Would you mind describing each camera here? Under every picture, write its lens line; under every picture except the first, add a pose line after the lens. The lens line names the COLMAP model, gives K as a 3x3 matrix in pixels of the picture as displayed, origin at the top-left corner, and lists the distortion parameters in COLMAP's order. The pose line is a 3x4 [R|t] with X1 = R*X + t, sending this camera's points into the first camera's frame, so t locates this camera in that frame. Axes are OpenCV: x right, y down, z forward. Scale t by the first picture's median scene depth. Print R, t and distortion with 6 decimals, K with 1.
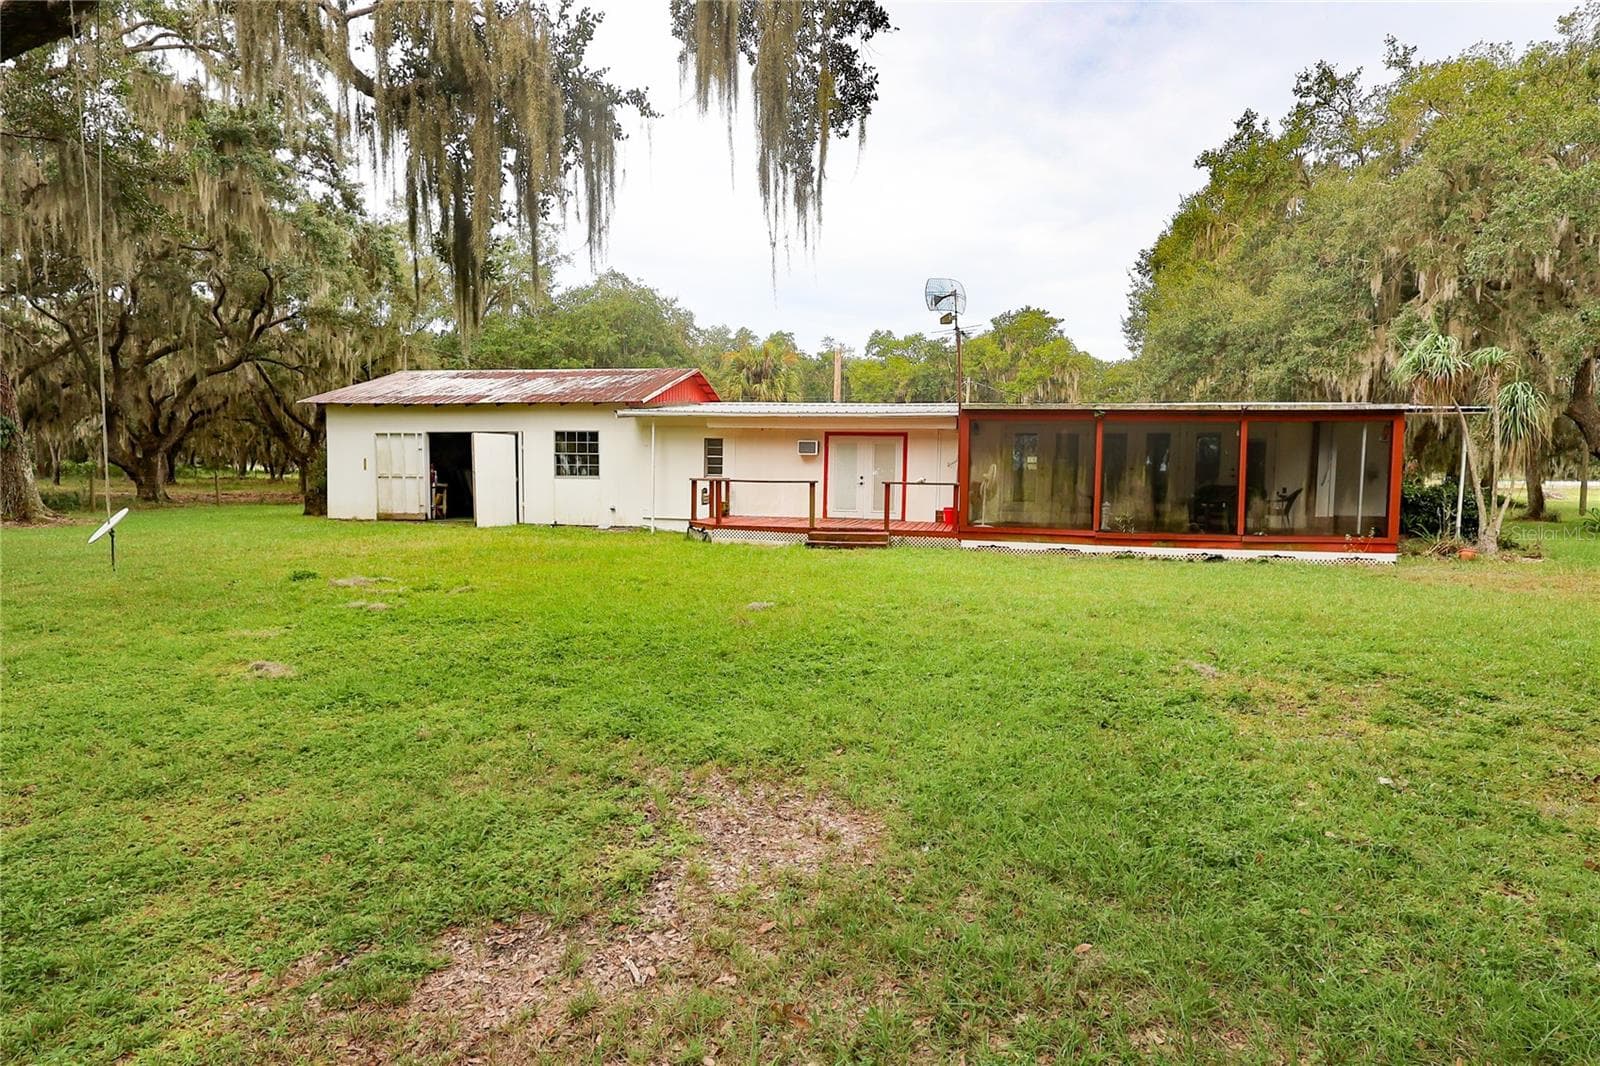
lens RADIAL K [[803.4, 0, 801.7], [0, 803.4, 535.5], [0, 0, 1]] dist [-0.002072, -0.000210]
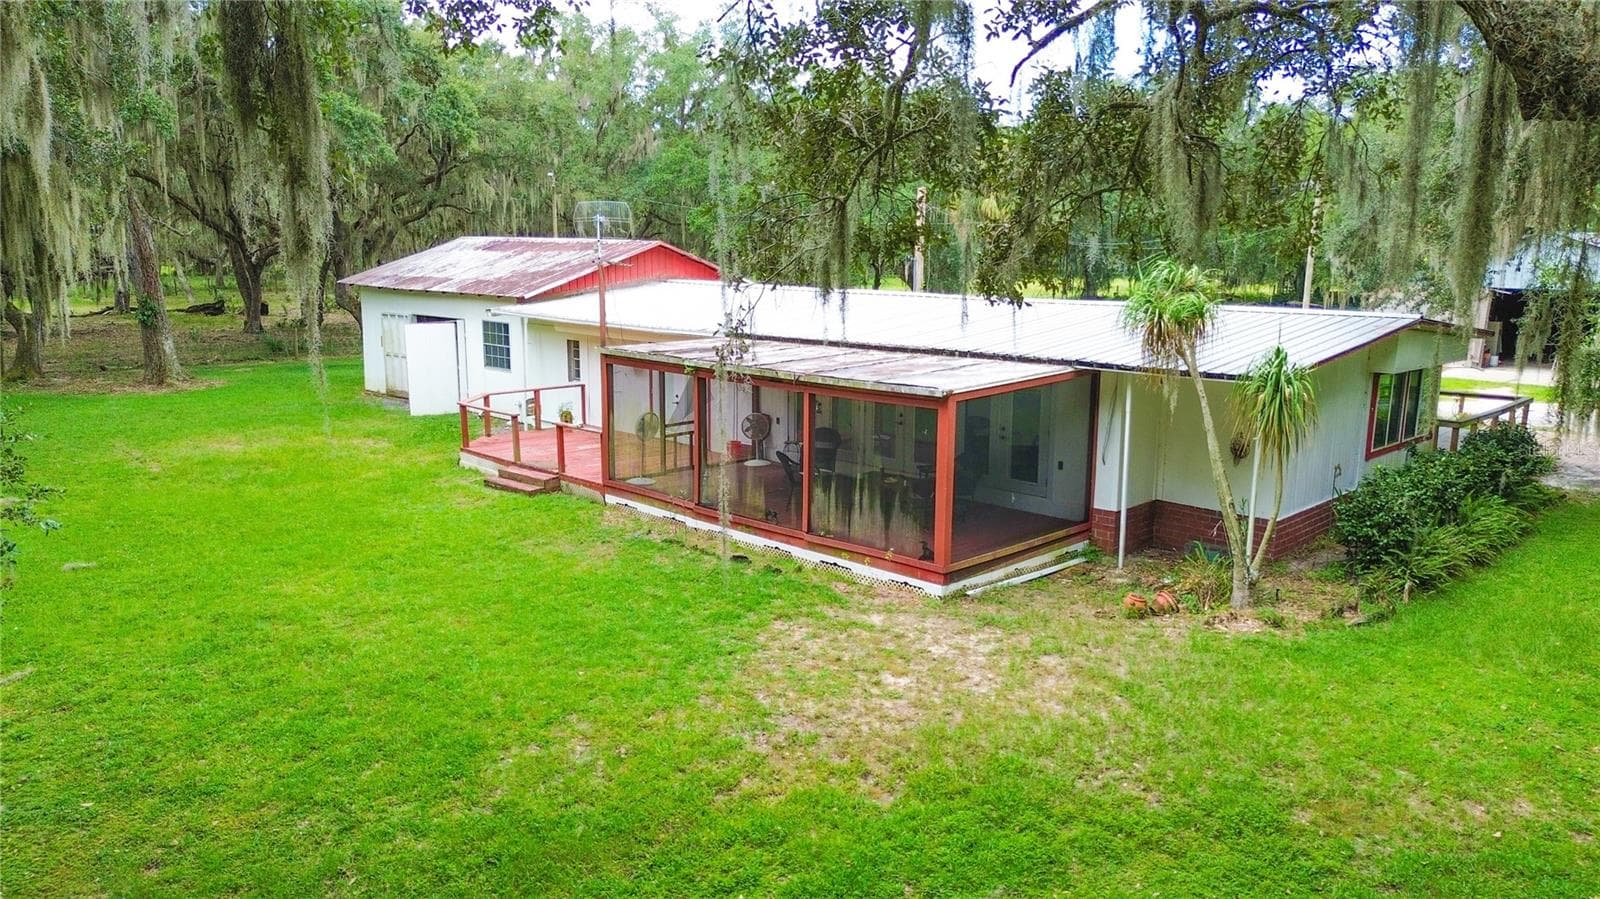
lens RADIAL K [[1136.9, 0, 799.2], [0, 1136.9, 456.0], [0, 0, 1]] dist [0.049567, -0.016841]
pose [[0.838882, 0.093783, -0.536174, 0.855358], [-0.036562, 0.992529, 0.116401, -0.156153], [0.543084, -0.078043, 0.836043, 0.033301]]
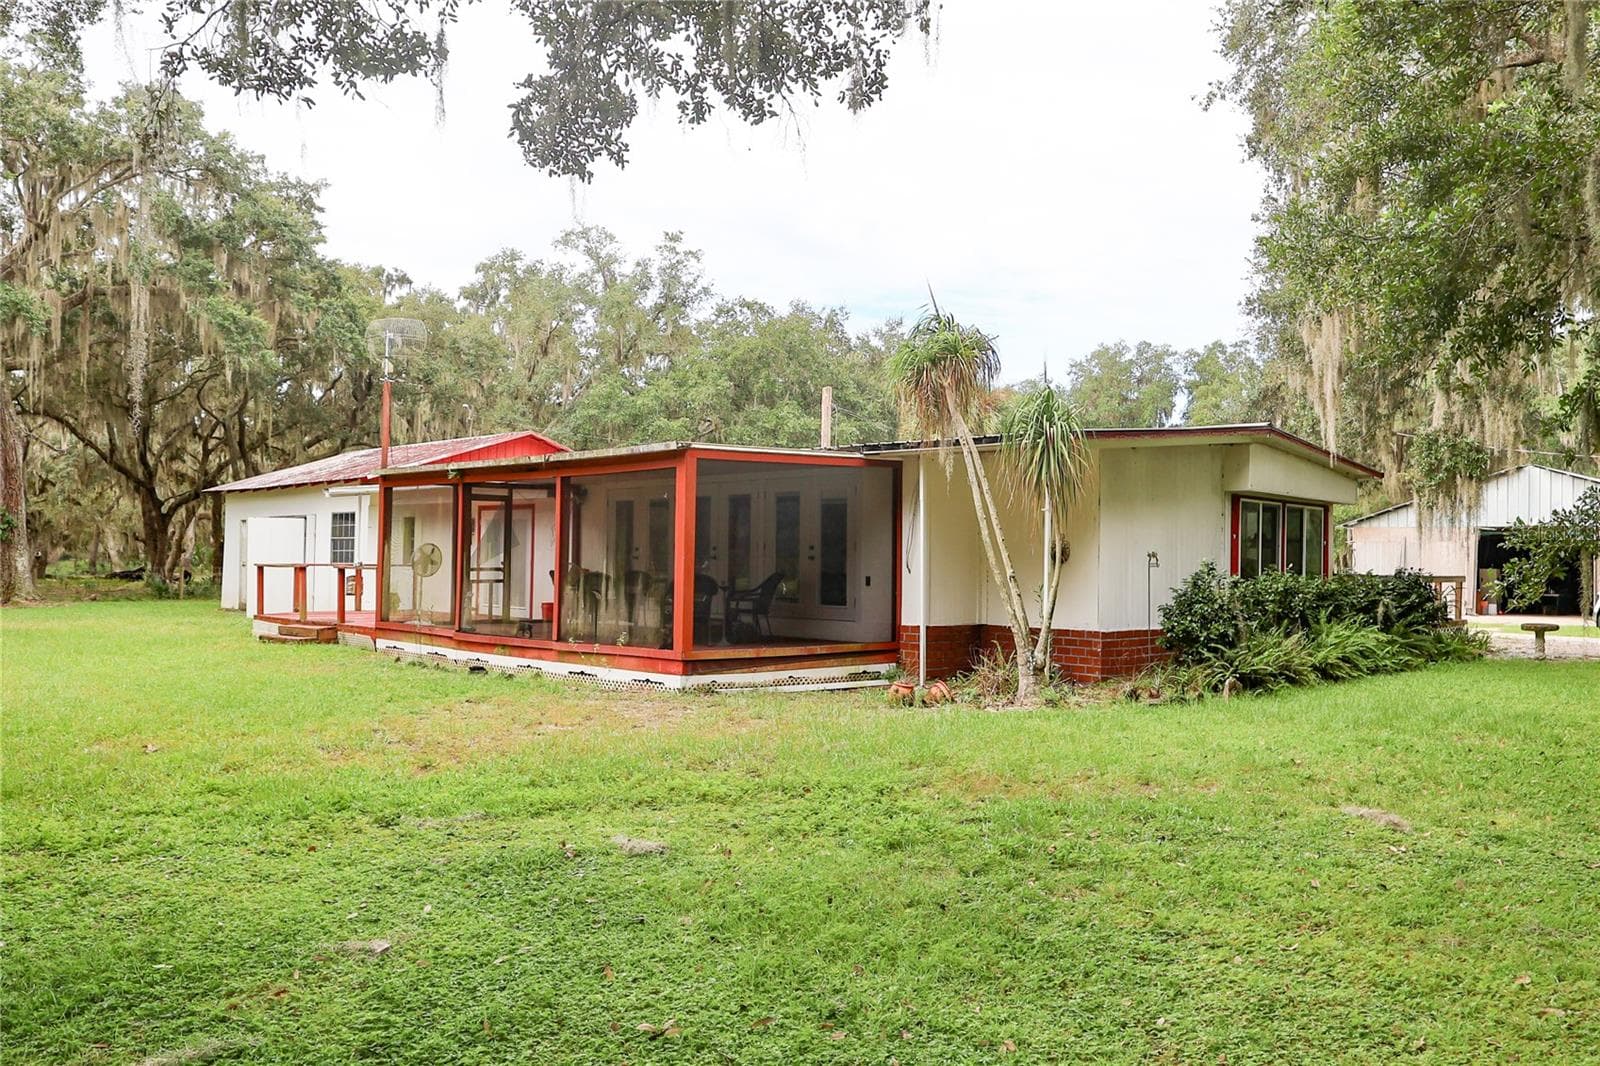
lens RADIAL K [[1249.1, 0, 802.9], [0, 1249.1, 528.0], [0, 0, 1]] dist [-0.001770, -0.011518]
pose [[0.829125, -0.018279, -0.558765, 0.990373], [-0.044902, 0.994059, -0.099147, 0.000325], [0.557258, 0.107295, 0.823378, 0.163458]]
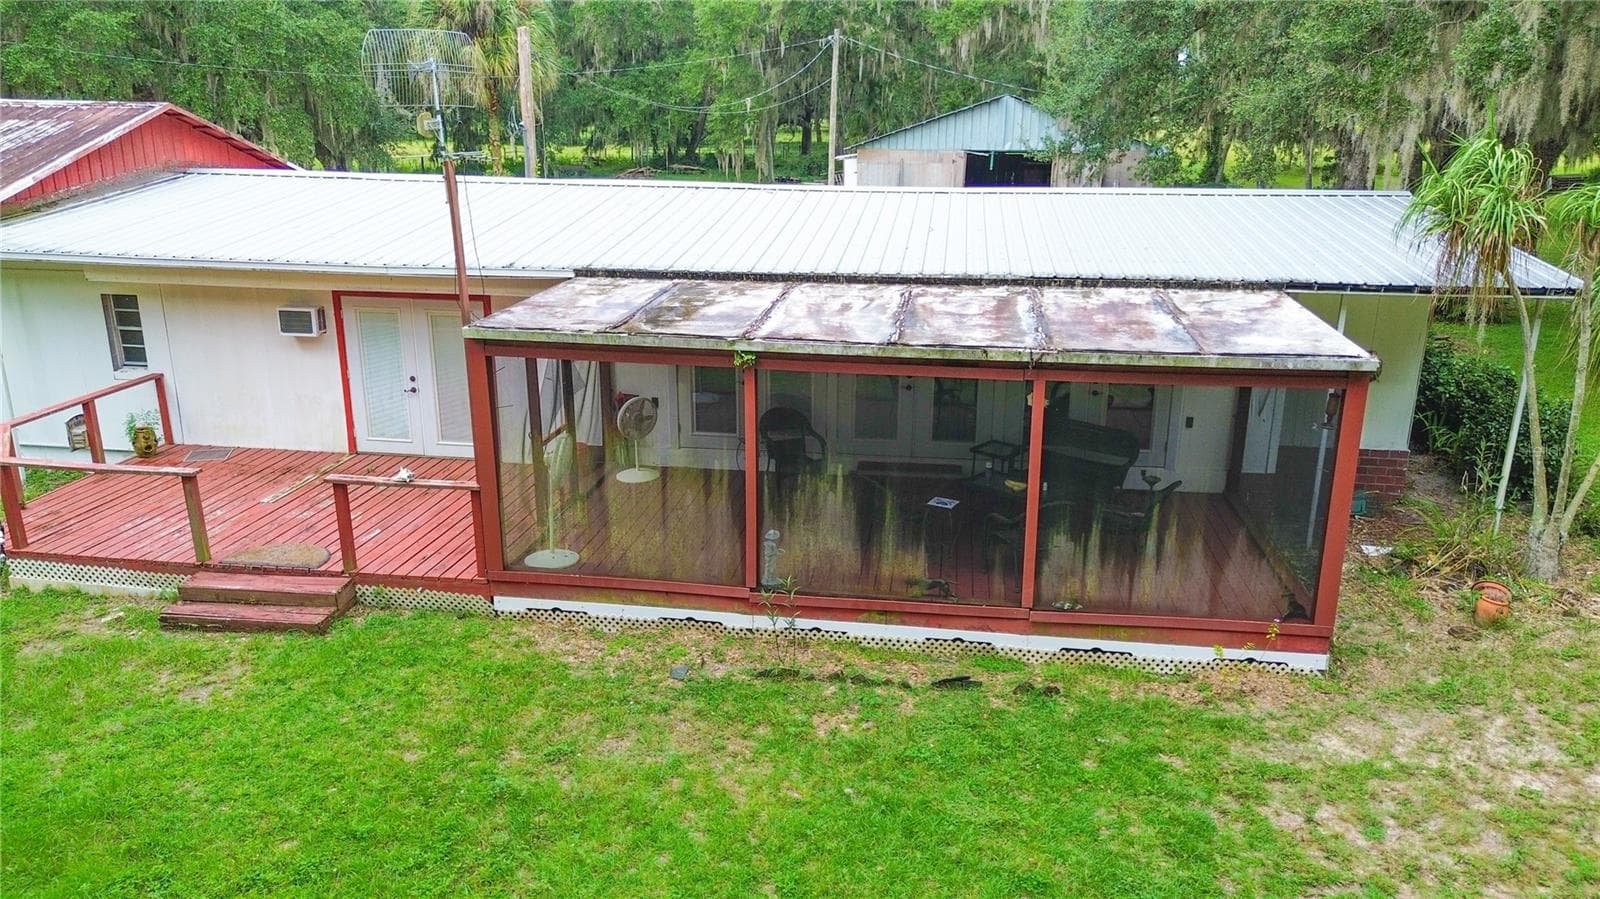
lens RADIAL K [[1136.9, 0, 792.4], [0, 1136.9, 445.6], [0, 0, 1]] dist [0.049567, -0.016841]
pose [[0.997862, -0.026028, 0.059947, 0.271763], [0.012527, 0.976437, 0.215440, -0.184719], [-0.064142, -0.214228, 0.974675, 0.263206]]
